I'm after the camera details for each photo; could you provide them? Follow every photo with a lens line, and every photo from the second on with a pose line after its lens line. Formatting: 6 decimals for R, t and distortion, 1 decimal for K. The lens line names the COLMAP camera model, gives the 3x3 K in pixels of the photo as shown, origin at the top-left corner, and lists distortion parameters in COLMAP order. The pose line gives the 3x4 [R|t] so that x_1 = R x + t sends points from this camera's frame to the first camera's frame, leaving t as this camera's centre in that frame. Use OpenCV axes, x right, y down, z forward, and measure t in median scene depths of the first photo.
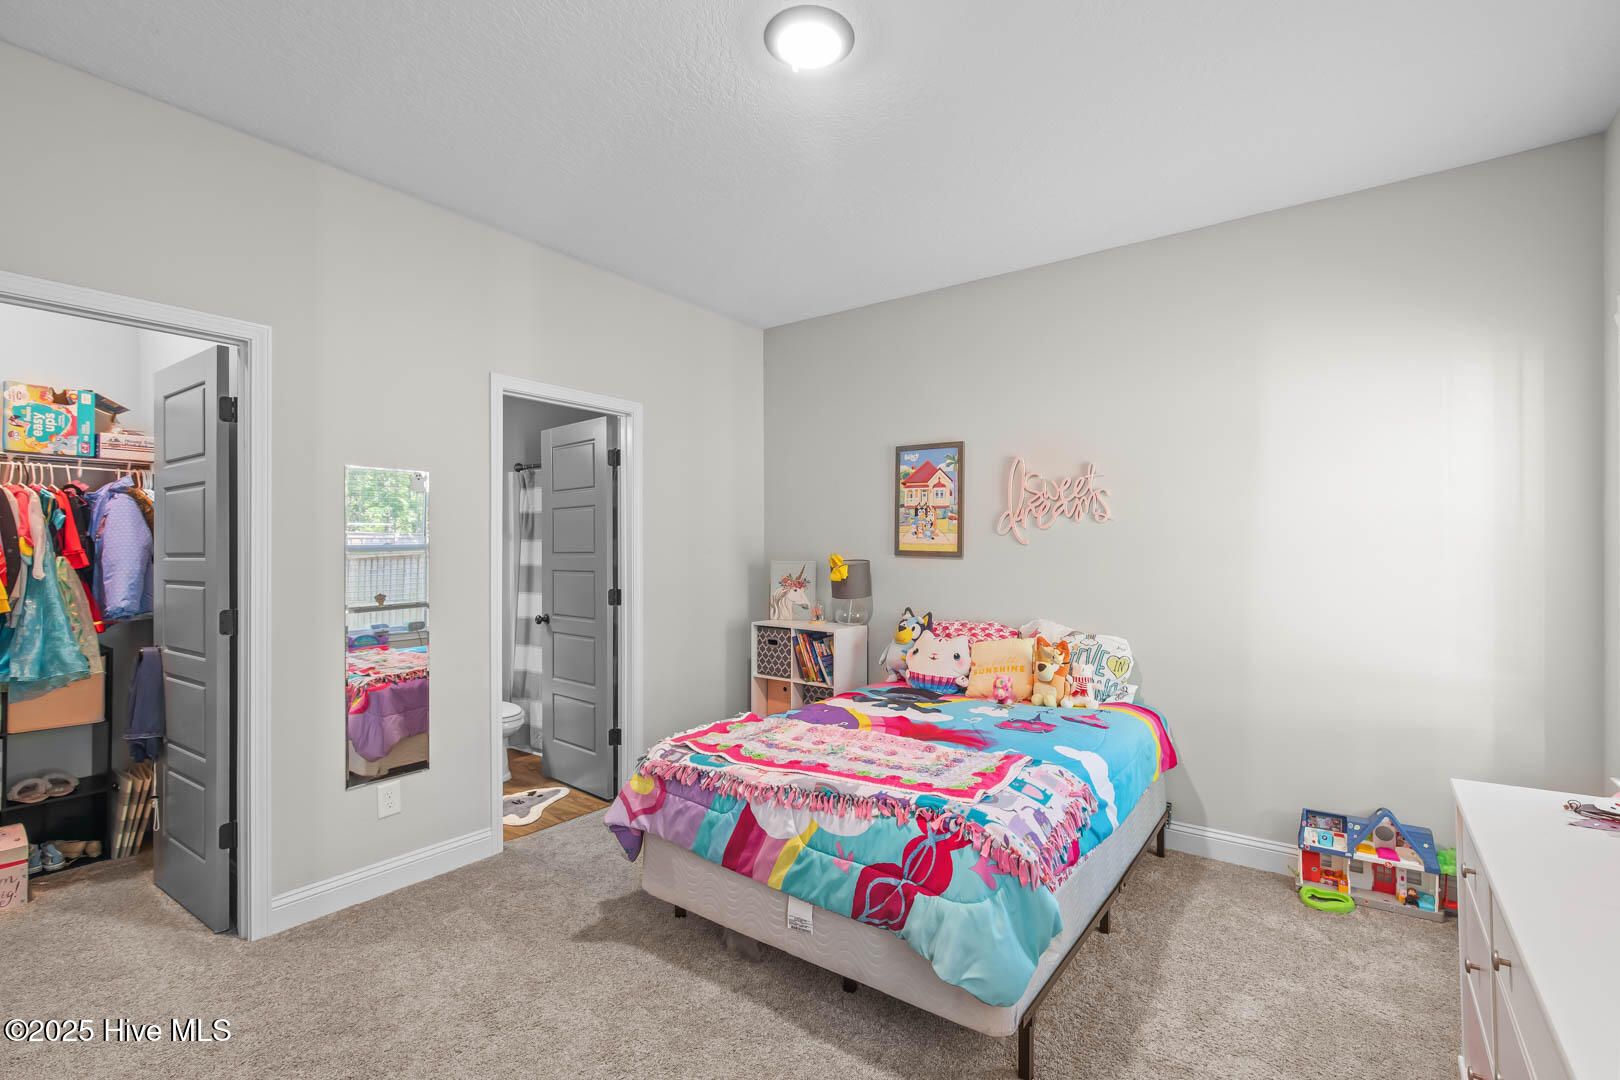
lens RADIAL K [[739.5, 0, 813.5], [0, 739.5, 535.0], [0, 0, 1]] dist [-0.000694, -0.000432]
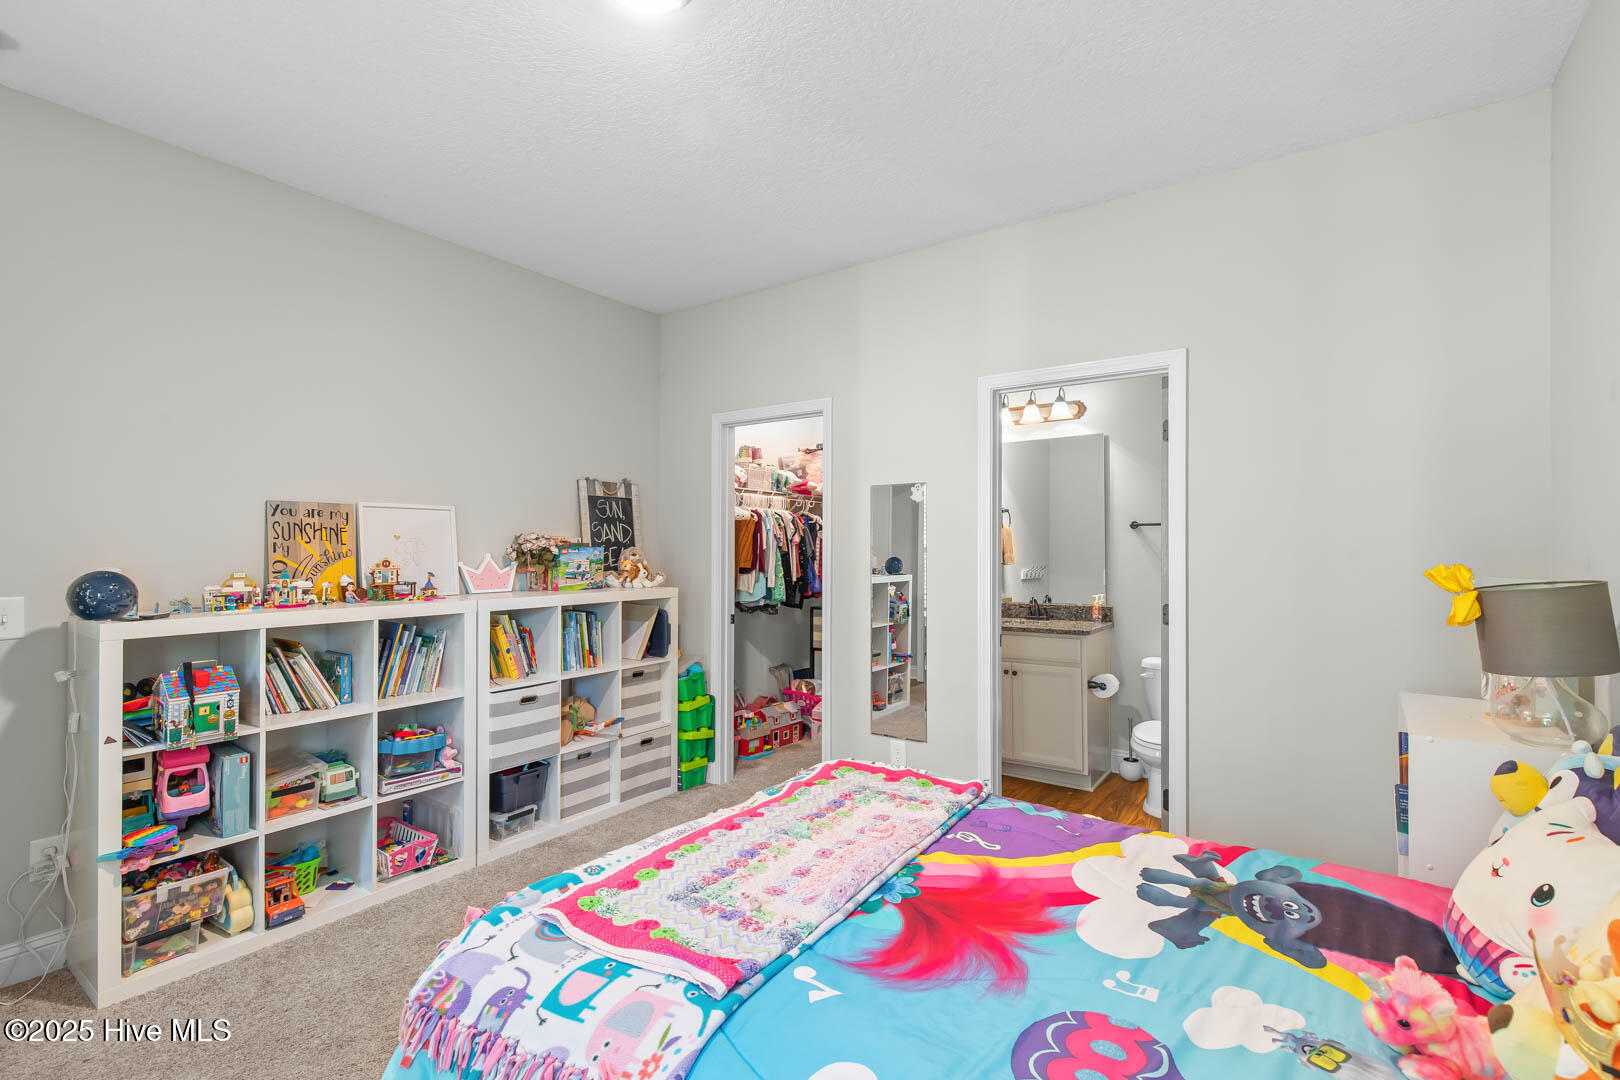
lens RADIAL K [[739.5, 0, 809.7], [0, 739.5, 545.2], [0, 0, 1]] dist [-0.000694, -0.000432]
pose [[0.031000, 0.002259, -0.999517, 0.498395], [0.000135, 0.999997, 0.002264, 0.014231], [0.999519, -0.000205, 0.031000, 0.682464]]
